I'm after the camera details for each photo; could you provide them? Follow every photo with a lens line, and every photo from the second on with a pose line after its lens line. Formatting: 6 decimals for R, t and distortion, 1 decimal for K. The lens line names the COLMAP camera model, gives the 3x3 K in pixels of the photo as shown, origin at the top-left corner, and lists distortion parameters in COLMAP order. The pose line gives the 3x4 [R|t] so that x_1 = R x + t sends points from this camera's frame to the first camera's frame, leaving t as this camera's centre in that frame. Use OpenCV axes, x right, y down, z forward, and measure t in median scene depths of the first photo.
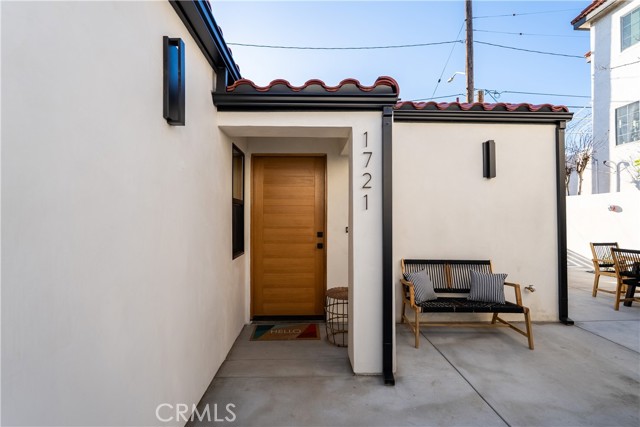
lens RADIAL K [[309.9, 0, 320.0], [0, 309.9, 213.5], [0, 0, 1]] dist [0.000015, -0.000029]
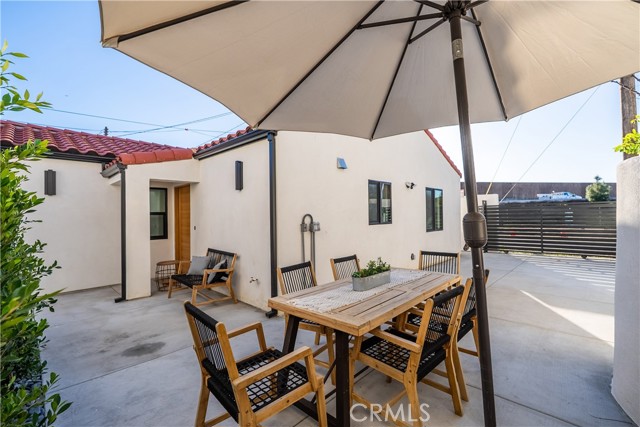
lens RADIAL K [[280.6, 0, 321.5], [0, 280.6, 212.2], [0, 0, 1]] dist [-0.001199, -0.000025]
pose [[0.702540, -0.014409, -0.711499, 2.357458], [0.014786, 0.999875, -0.005649, -0.017223], [0.711491, -0.006552, 0.702665, 0.613395]]
